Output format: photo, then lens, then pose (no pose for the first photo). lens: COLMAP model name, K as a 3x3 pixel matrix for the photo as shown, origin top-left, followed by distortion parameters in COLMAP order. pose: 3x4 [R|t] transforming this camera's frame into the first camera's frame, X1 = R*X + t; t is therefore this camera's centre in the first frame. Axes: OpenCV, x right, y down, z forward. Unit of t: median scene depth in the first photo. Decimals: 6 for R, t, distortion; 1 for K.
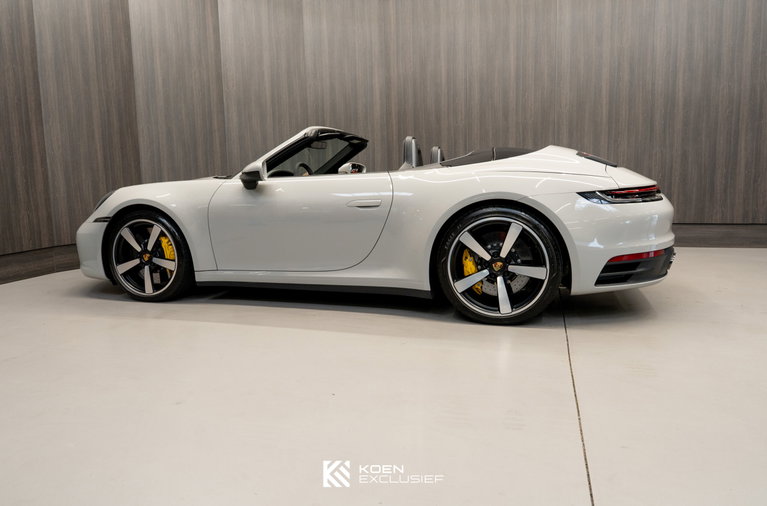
lens RADIAL K [[547.8, 0, 377.1], [0, 547.8, 243.7], [0, 0, 1]] dist [-0.007703, -0.005769]
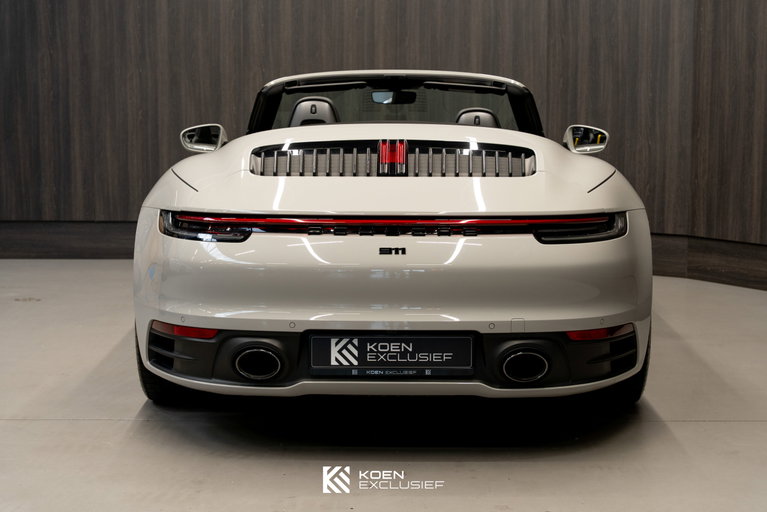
lens RADIAL K [[1500.6, 0, 383.5], [0, 1500.6, 256.0], [0, 0, 1]] dist [0.024057, 0.014211]
pose [[0.288809, 0.137126, -0.947516, 1.631029], [-0.130746, 0.986066, 0.102853, -0.197667], [0.948417, 0.094179, 0.302713, 0.573182]]
